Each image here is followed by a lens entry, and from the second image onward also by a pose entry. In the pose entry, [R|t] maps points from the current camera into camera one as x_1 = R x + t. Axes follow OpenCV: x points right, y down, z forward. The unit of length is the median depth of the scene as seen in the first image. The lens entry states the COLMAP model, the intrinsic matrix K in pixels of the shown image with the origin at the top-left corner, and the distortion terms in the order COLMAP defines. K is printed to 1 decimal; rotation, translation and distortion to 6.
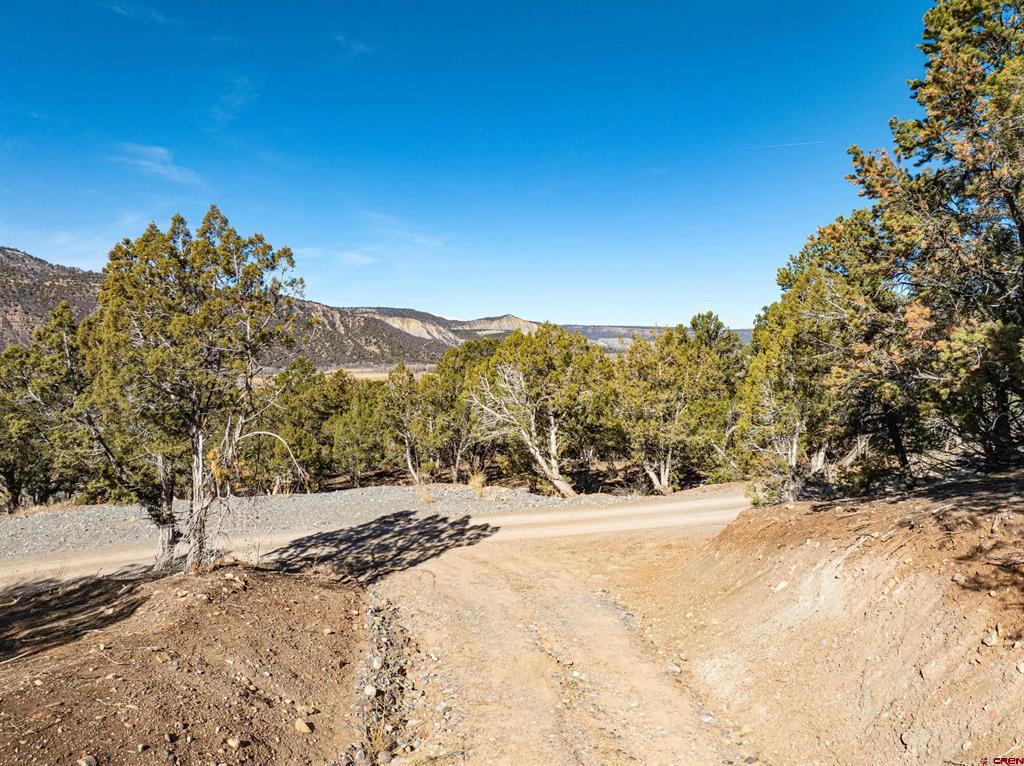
lens RADIAL K [[722.8, 0, 511.8], [0, 722.8, 385.8], [0, 0, 1]] dist [-0.049255, 0.004262]
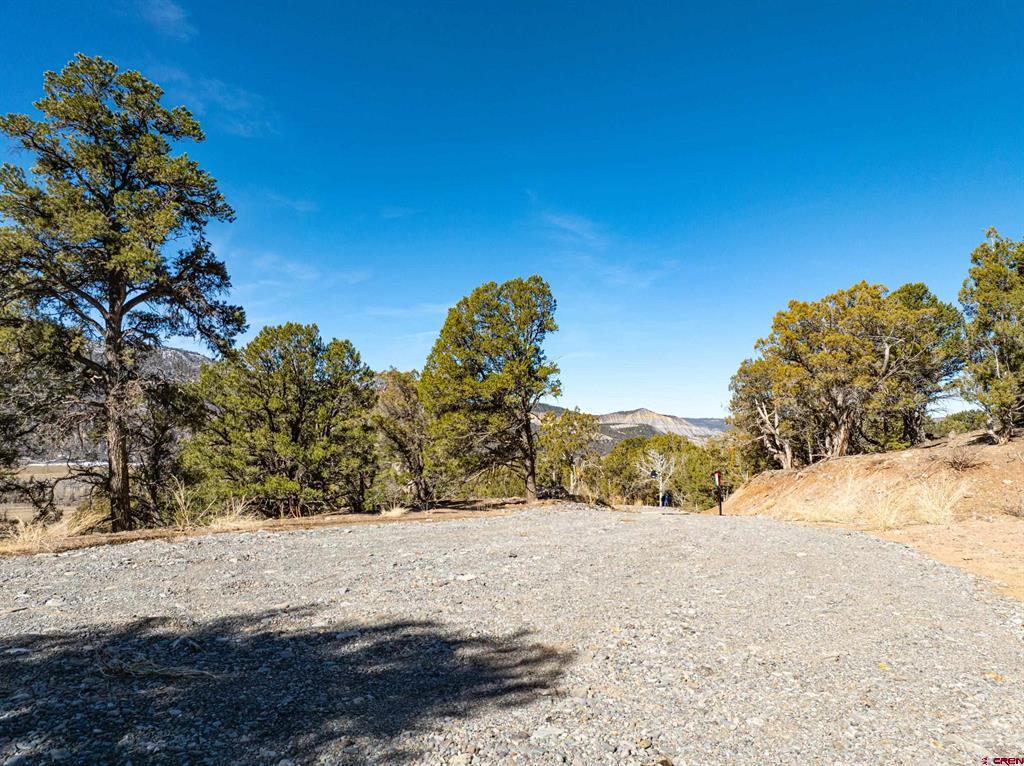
lens RADIAL K [[722.8, 0, 511.8], [0, 722.8, 385.8], [0, 0, 1]] dist [-0.049255, 0.004262]
pose [[0.983274, -0.014167, -0.181582, -0.009861], [-0.009501, 0.991623, -0.128812, 0.026667], [0.181886, 0.128383, 0.974903, -0.522281]]
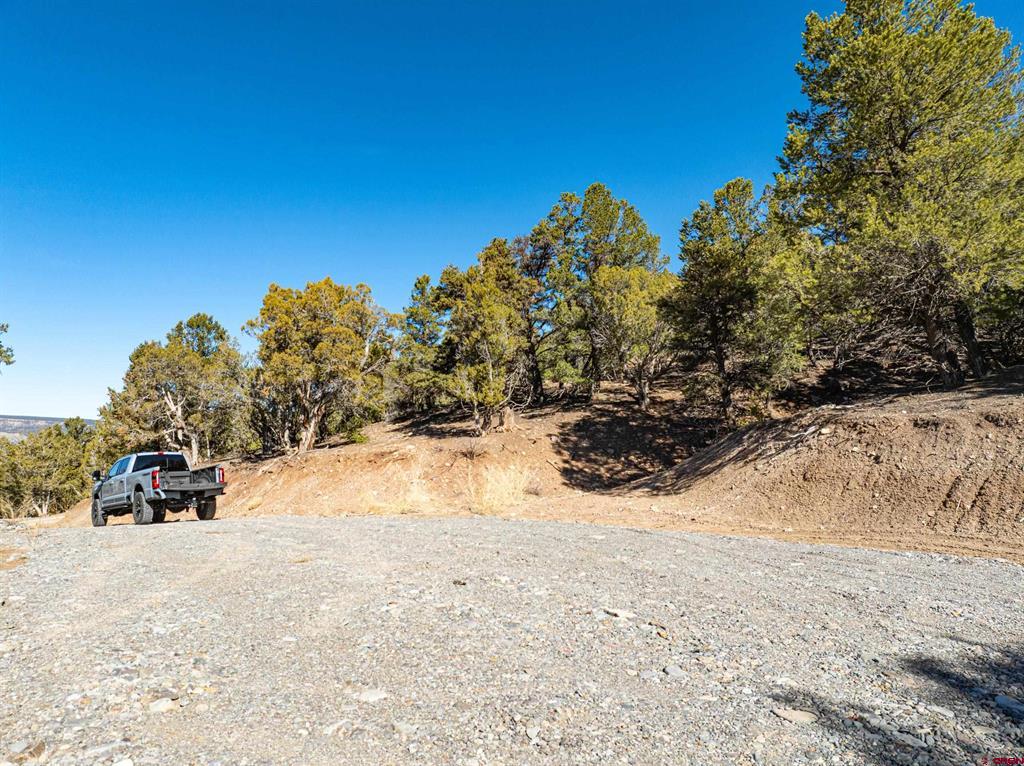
lens RADIAL K [[715.7, 0, 511.4], [0, 715.7, 384.1], [0, 0, 1]] dist [-0.033712, -0.001195]
pose [[0.694449, 0.056443, 0.717324, -0.107403], [0.039154, 0.992477, -0.115999, 0.026525], [-0.718475, 0.108642, 0.687015, -0.449269]]
